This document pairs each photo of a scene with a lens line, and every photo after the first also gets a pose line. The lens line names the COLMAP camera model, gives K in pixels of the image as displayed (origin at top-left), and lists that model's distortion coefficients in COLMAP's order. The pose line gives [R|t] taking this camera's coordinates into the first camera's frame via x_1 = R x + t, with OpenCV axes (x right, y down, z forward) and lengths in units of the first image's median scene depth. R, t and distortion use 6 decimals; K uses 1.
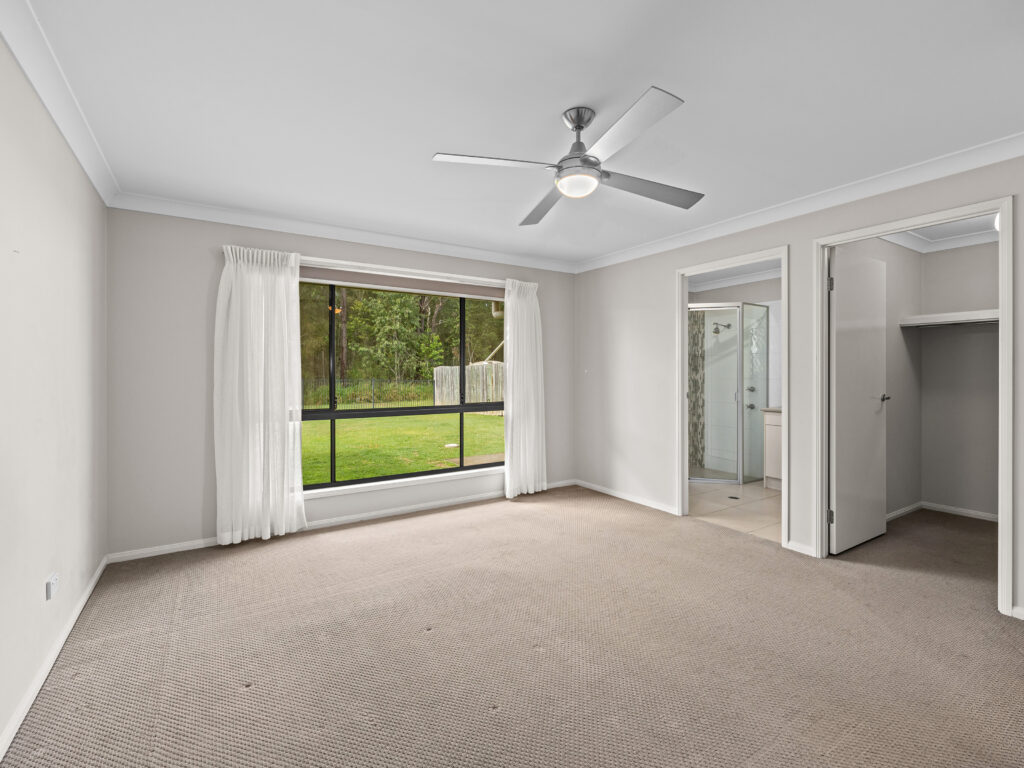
lens RADIAL K [[467.3, 0, 512.0], [0, 467.3, 384.0], [0, 0, 1]] dist [-0.000498, -0.000275]
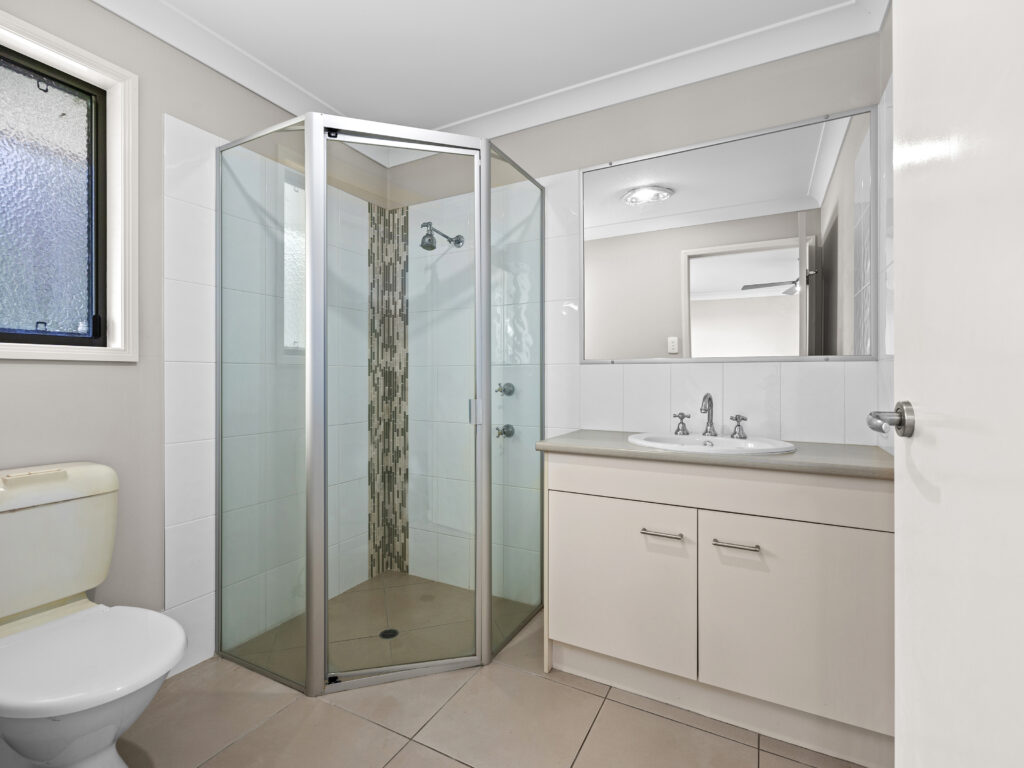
lens RADIAL K [[467.3, 0, 512.0], [0, 467.3, 384.0], [0, 0, 1]] dist [-0.000498, -0.000275]
pose [[0.870270, 0.003892, 0.492559, 0.283193], [0.003696, 0.999889, -0.014430, 0.011184], [-0.492561, 0.014378, 0.870159, 0.578638]]
